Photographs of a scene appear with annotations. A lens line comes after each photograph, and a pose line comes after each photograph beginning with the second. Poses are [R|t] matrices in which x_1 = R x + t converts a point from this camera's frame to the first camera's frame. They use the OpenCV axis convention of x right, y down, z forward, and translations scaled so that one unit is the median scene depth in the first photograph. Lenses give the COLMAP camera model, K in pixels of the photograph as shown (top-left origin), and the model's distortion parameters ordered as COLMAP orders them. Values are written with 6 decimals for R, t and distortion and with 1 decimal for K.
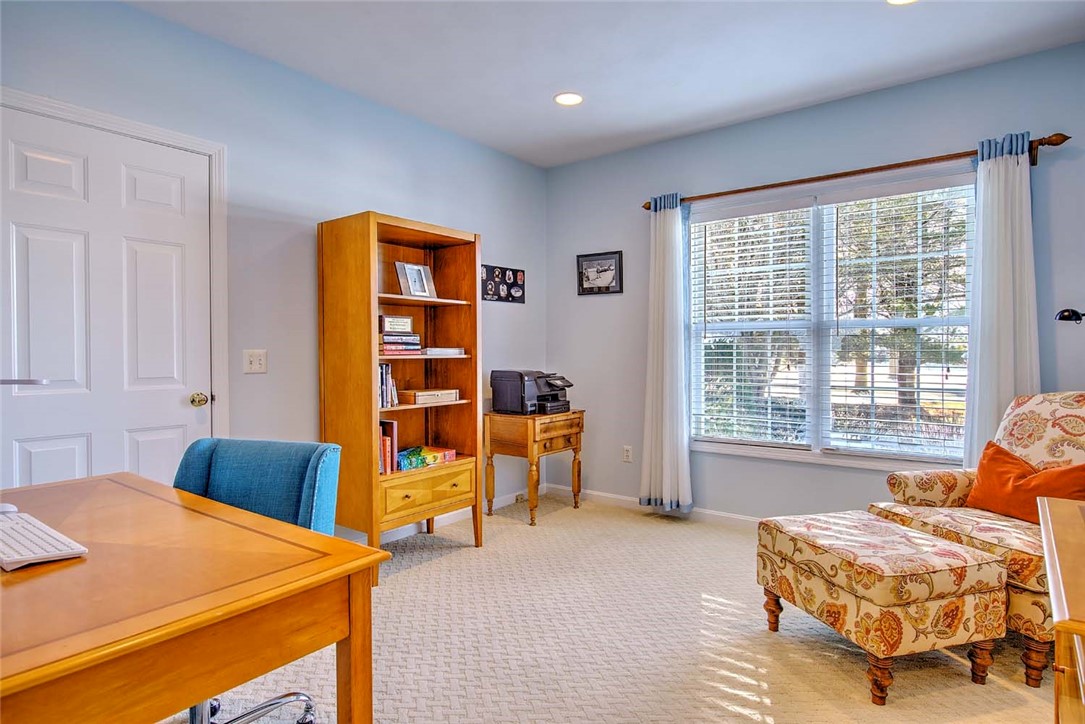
lens RADIAL K [[611.6, 0, 538.2], [0, 611.6, 358.0], [0, 0, 1]] dist [0.004483, -0.004791]
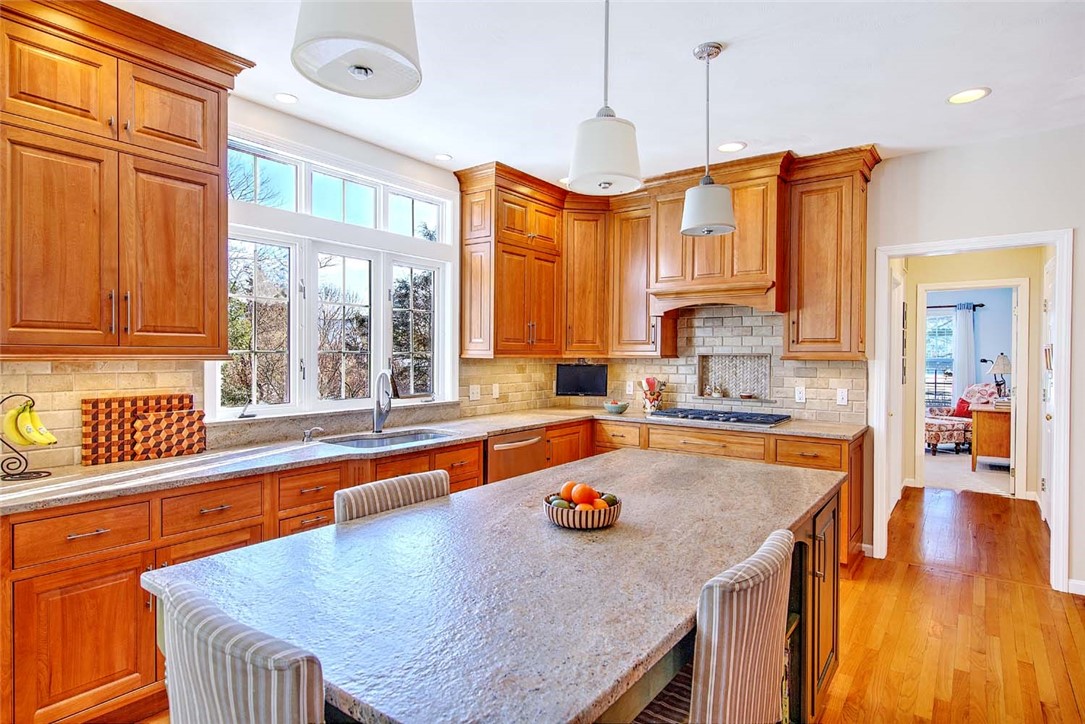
lens RADIAL K [[582.2, 0, 550.6], [0, 582.2, 362.2], [0, 0, 1]] dist [0.010653, -0.006302]
pose [[0.999730, 0.003224, 0.022998, -1.636914], [-0.003227, 0.999995, 0.000090, -0.054778], [-0.022998, -0.000164, 0.999736, -2.225853]]
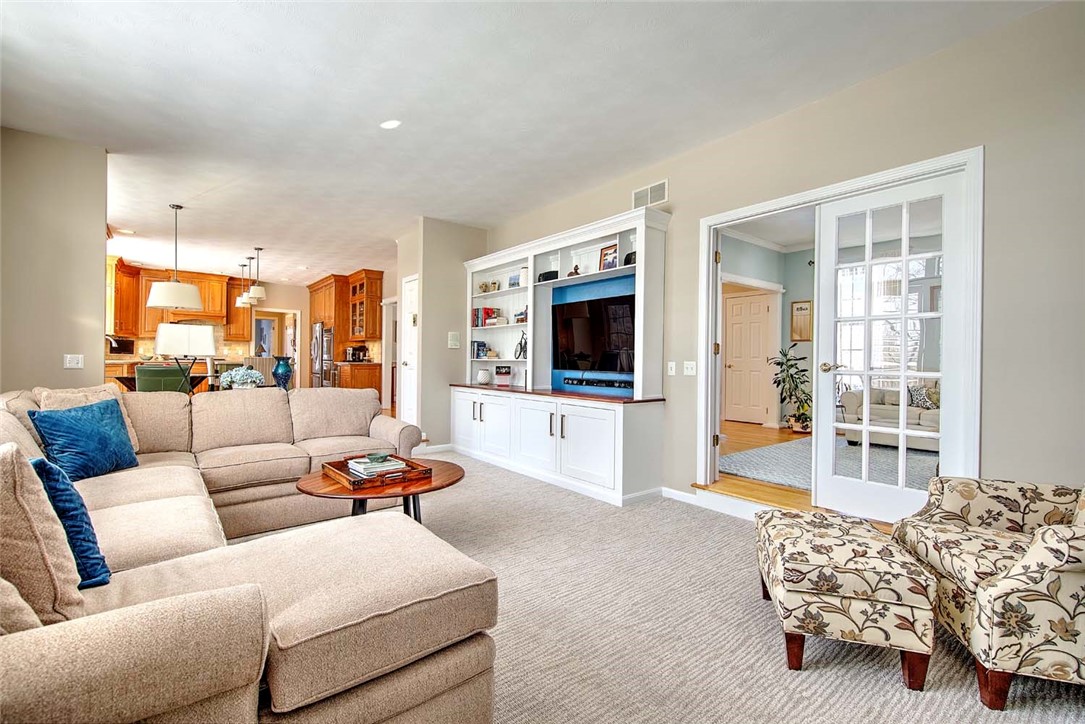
lens RADIAL K [[480.5, 0, 545.8], [0, 480.5, 358.2], [0, 0, 1]] dist [0.000172, 0.000160]
pose [[0.243626, 0.008420, 0.969833, -4.095478], [0.003216, 0.999950, -0.009489, 0.126912], [-0.969864, 0.005431, 0.243587, -4.140176]]
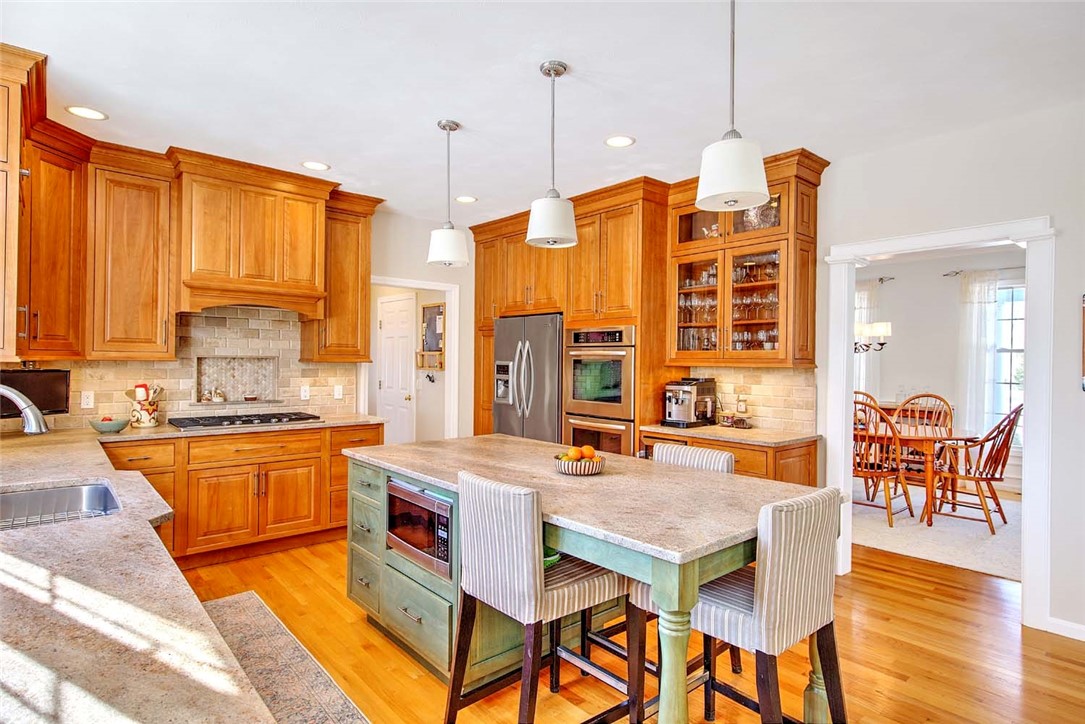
lens RADIAL K [[582.2, 0, 551.7], [0, 582.2, 363.2], [0, 0, 1]] dist [0.010653, -0.006302]
pose [[0.186681, -0.002039, 0.982418, -2.550045], [0.004339, 0.999990, 0.001251, -0.058539], [-0.982411, 0.004029, 0.186688, -1.718863]]
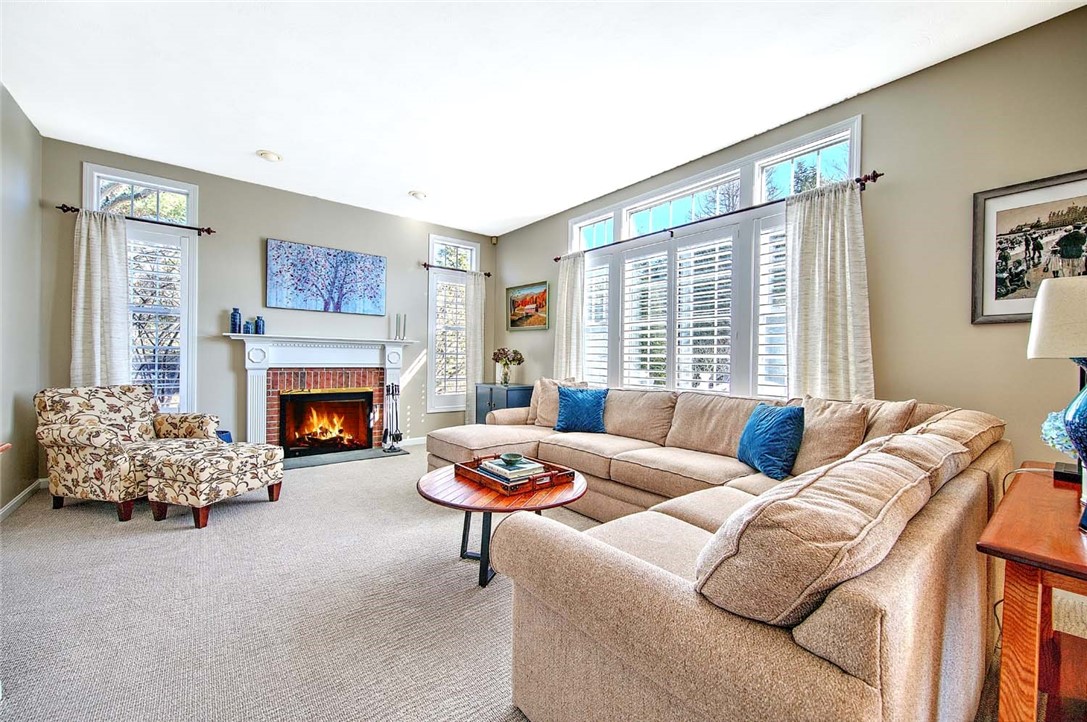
lens RADIAL K [[424.4, 0, 546.2], [0, 424.4, 360.6], [0, 0, 1]] dist [0.003081, 0.000057]
pose [[-0.224168, 0.004178, -0.974542, -2.313932], [-0.025345, 0.999628, 0.010116, 0.112690], [0.974221, 0.026968, -0.223978, -3.207120]]
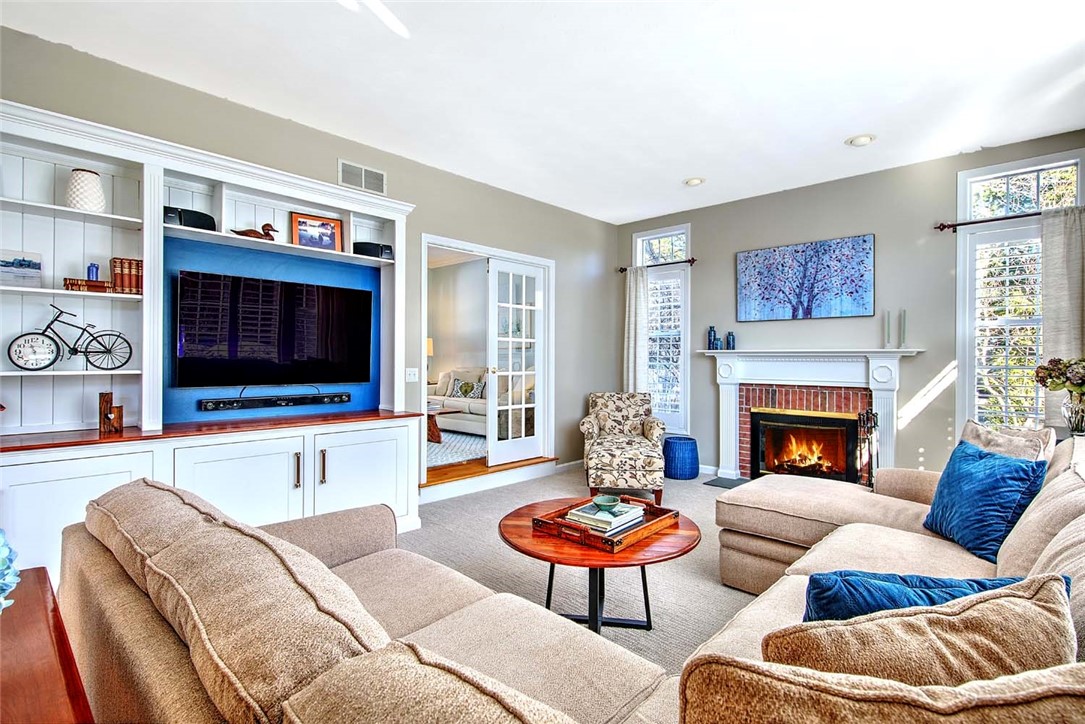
lens RADIAL K [[517.7, 0, 551.7], [0, 517.7, 365.2], [0, 0, 1]] dist [-0.002040, -0.000192]
pose [[-0.997048, -0.004810, 0.076624, -3.107385], [-0.003174, 0.999765, 0.021467, 0.075787], [-0.076709, 0.021161, -0.996829, -2.609734]]
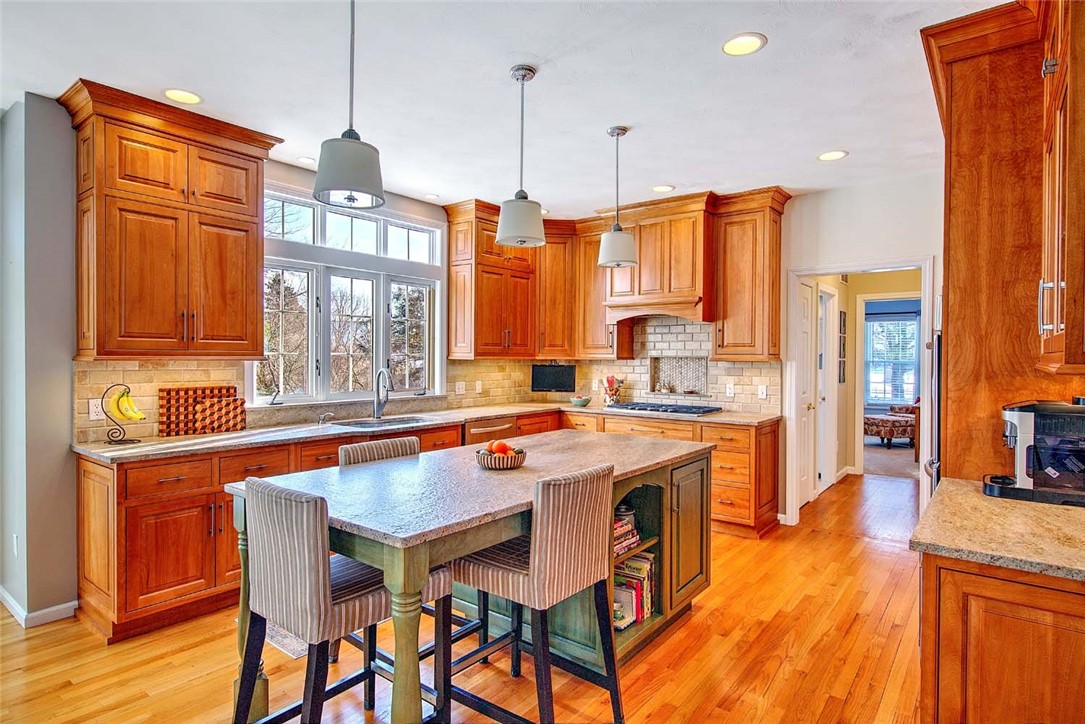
lens RADIAL K [[582.2, 0, 551.6], [0, 582.2, 362.4], [0, 0, 1]] dist [0.010653, -0.006302]
pose [[0.999988, 0.004674, 0.001515, -1.503581], [-0.004670, 0.999985, -0.002996, -0.050891], [-0.001529, 0.002989, 0.999994, -2.561142]]
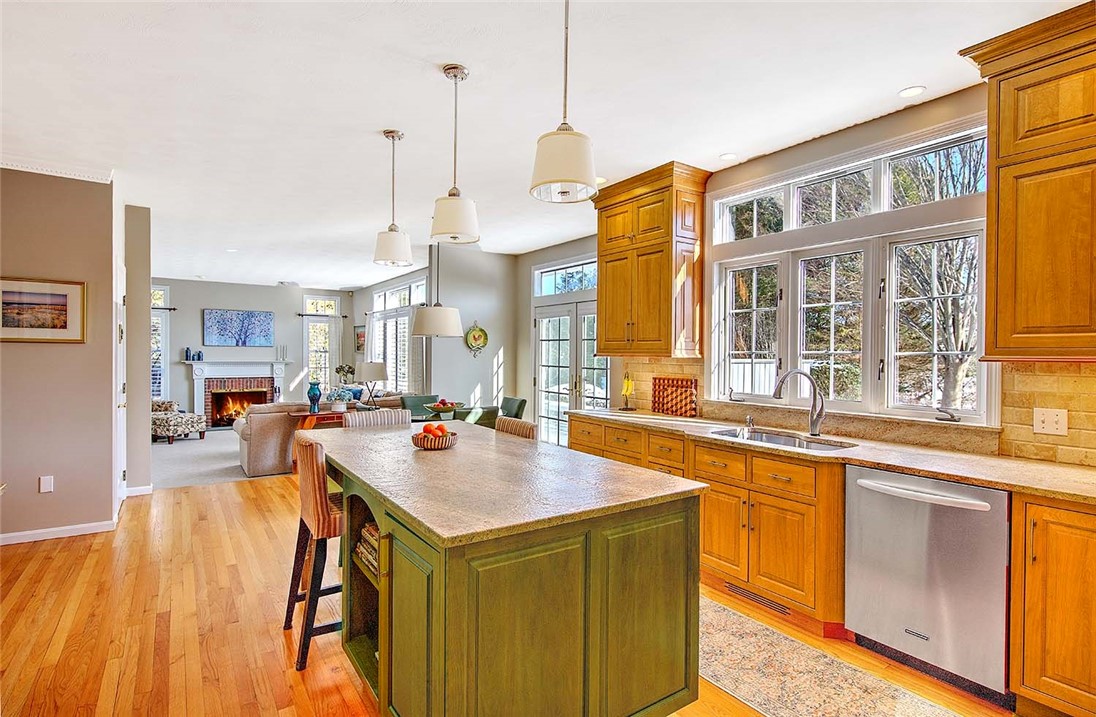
lens RADIAL K [[543.1, 0, 555.7], [0, 543.1, 358.0], [0, 0, 1]] dist [0.003792, 0.000056]
pose [[-0.293467, 0.009544, -0.955921, -0.679761], [-0.019606, 0.999680, 0.016000, -0.072005], [0.955768, 0.023437, -0.293186, -1.075696]]
